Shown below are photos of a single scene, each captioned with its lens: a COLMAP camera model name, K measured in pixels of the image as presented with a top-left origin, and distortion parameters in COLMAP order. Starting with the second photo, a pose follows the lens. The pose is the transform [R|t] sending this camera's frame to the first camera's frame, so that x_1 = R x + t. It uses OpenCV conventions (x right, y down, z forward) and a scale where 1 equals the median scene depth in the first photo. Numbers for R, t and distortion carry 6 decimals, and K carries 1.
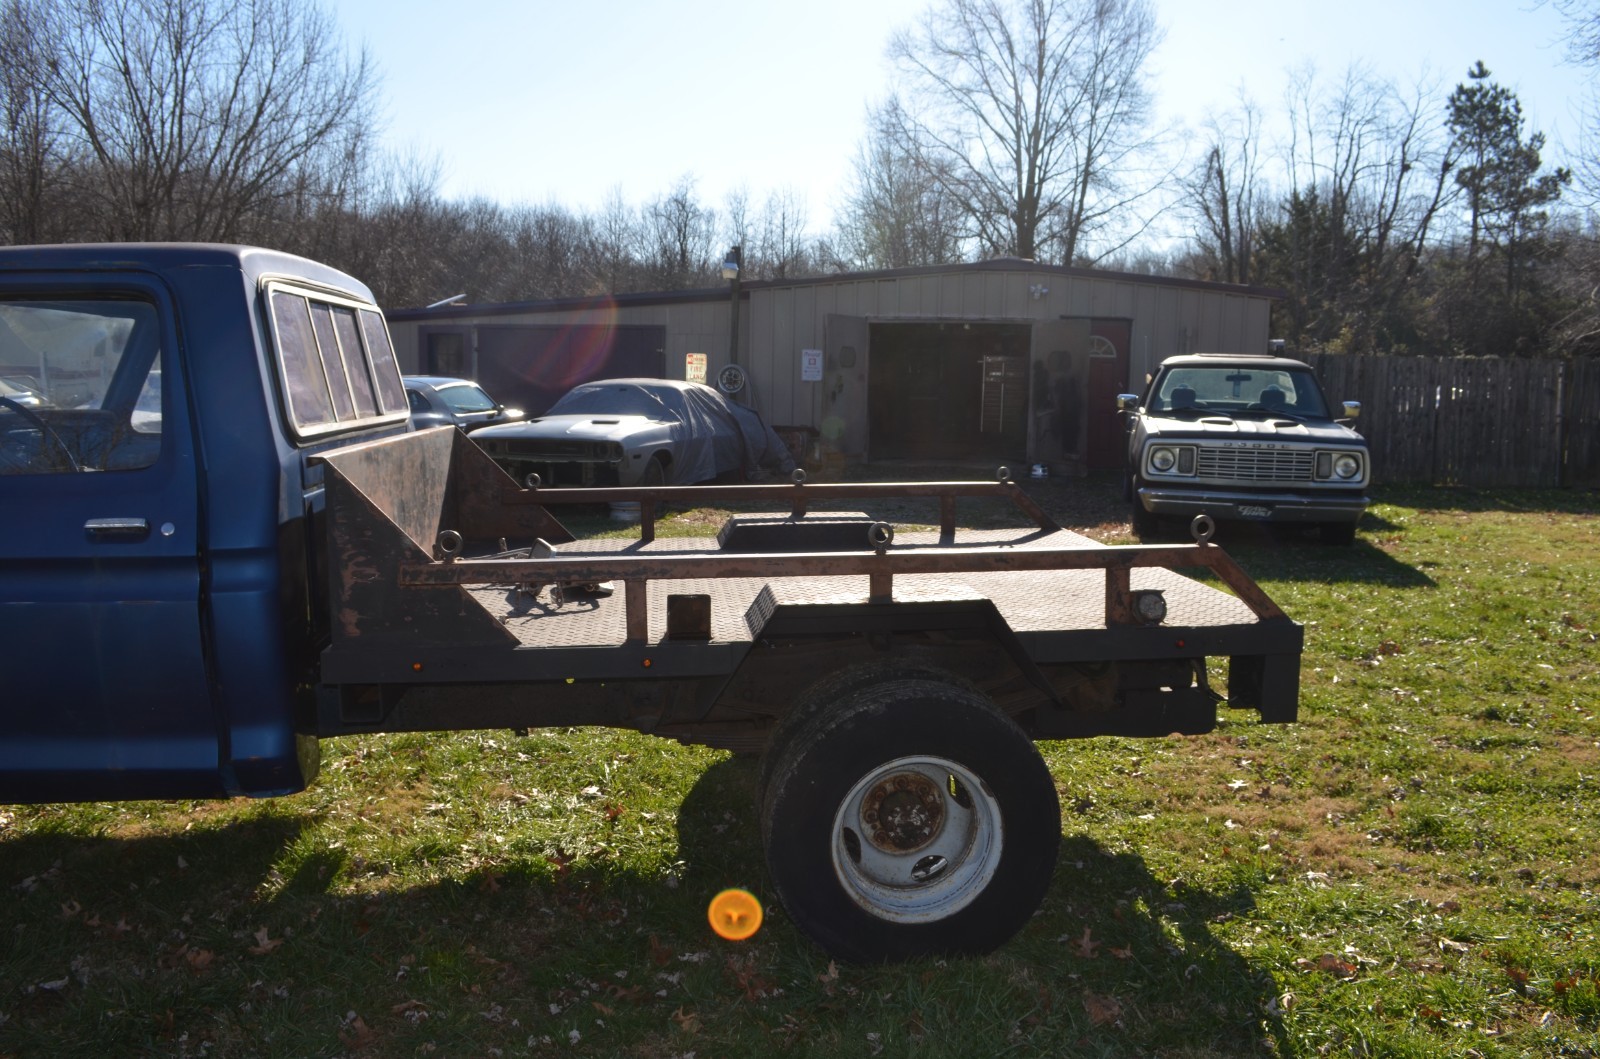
lens RADIAL K [[1267.5, 0, 815.0], [0, 1267.5, 540.1], [0, 0, 1]] dist [-0.097190, 0.029153]
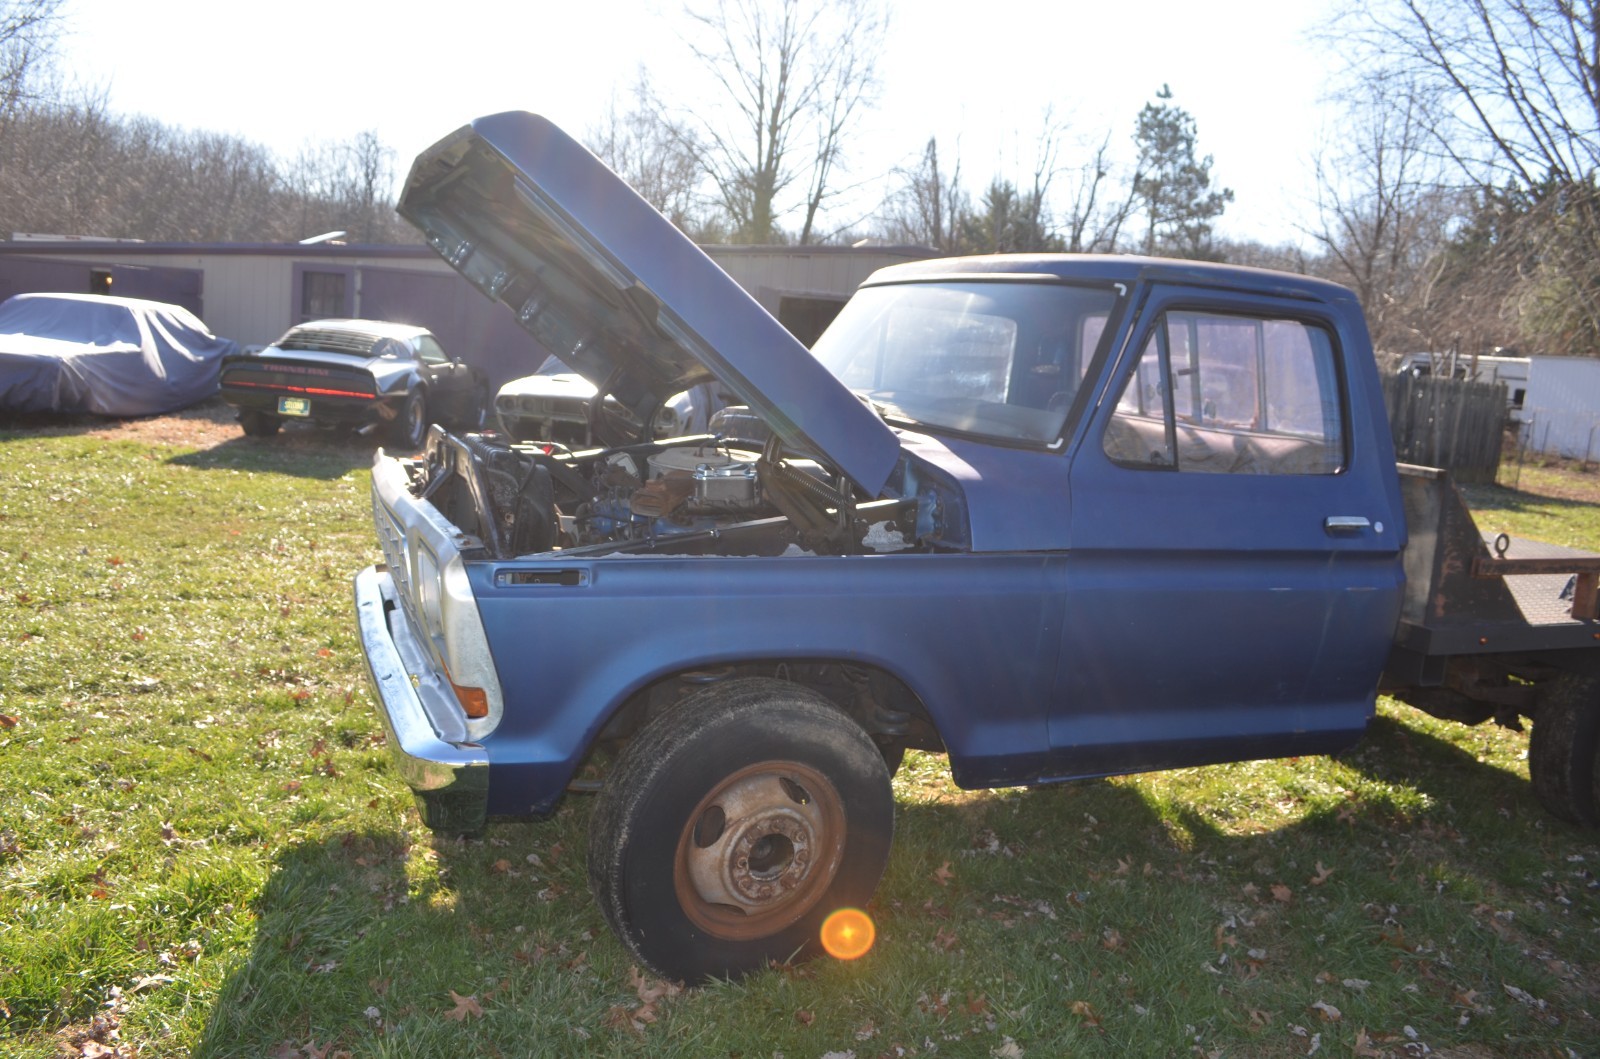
lens RADIAL K [[1267.5, 0, 799.0], [0, 1267.5, 534.5], [0, 0, 1]] dist [-0.097190, 0.029153]
pose [[0.961983, 0.025728, 0.271896, -0.168171], [-0.033071, 0.999201, 0.022458, -0.001250], [-0.271100, -0.030596, 0.962065, 0.000278]]
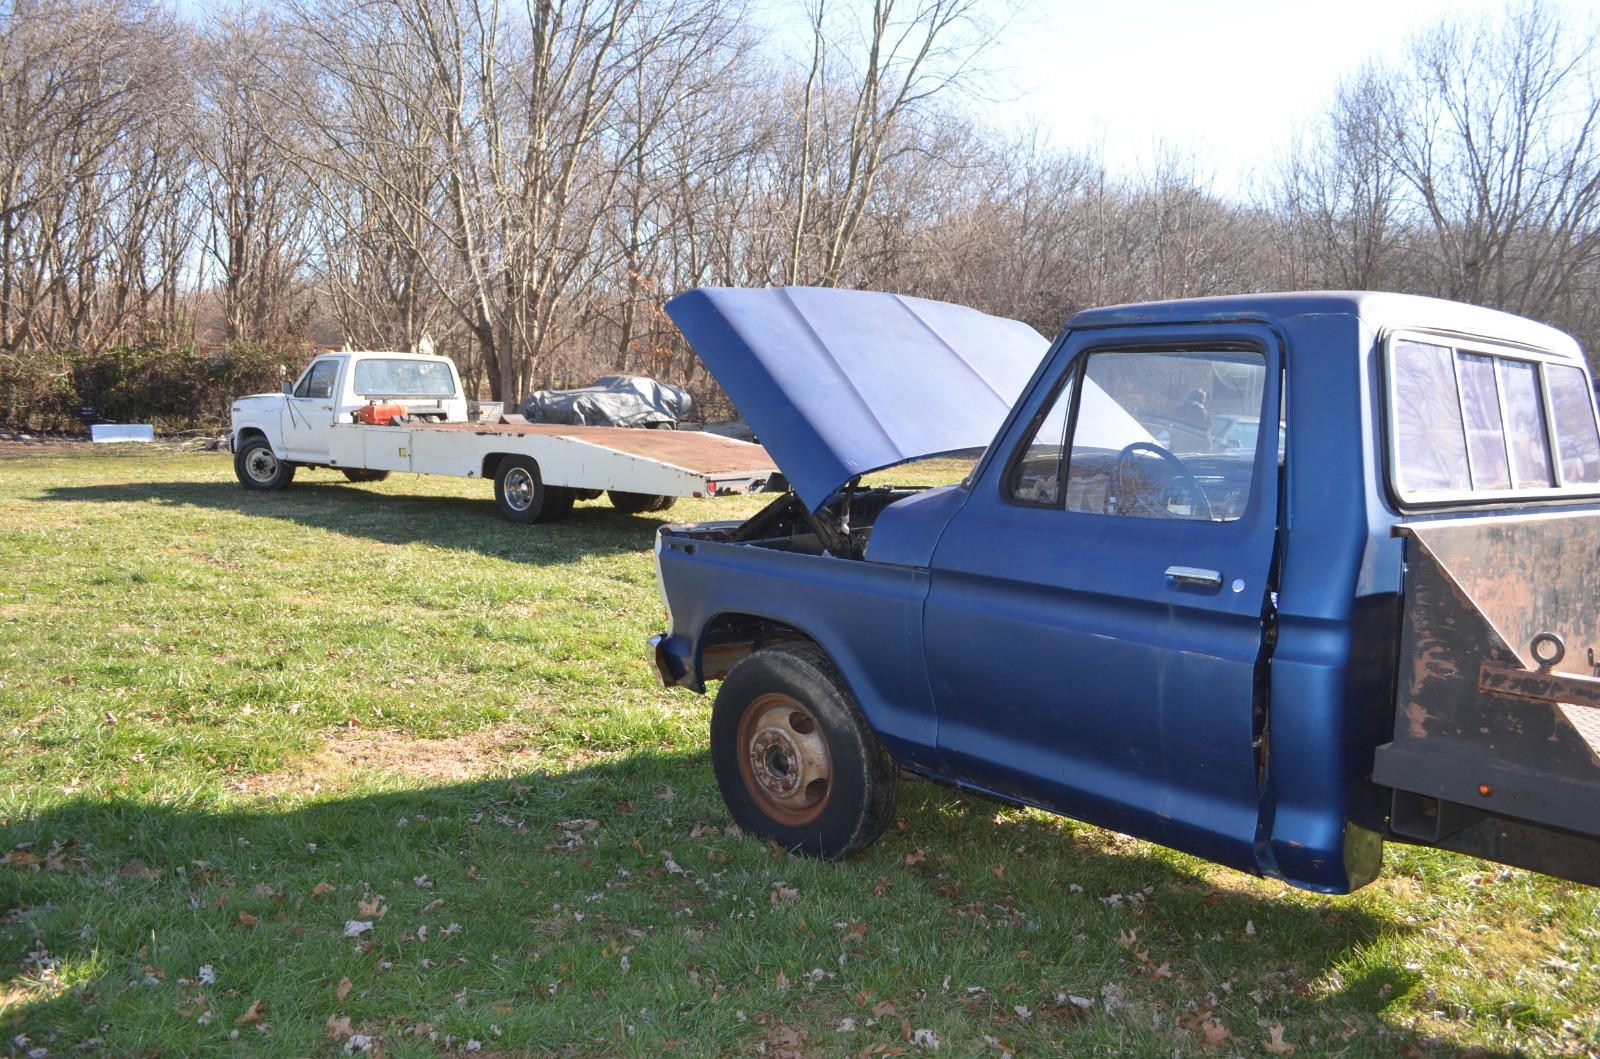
lens RADIAL K [[1267.5, 0, 792.0], [0, 1267.5, 529.9], [0, 0, 1]] dist [-0.097190, 0.029153]
pose [[0.535764, 0.088555, -0.839711, 0.013135], [-0.135842, 0.990571, 0.017793, -0.002705], [0.833369, 0.104535, 0.542742, 0.021004]]
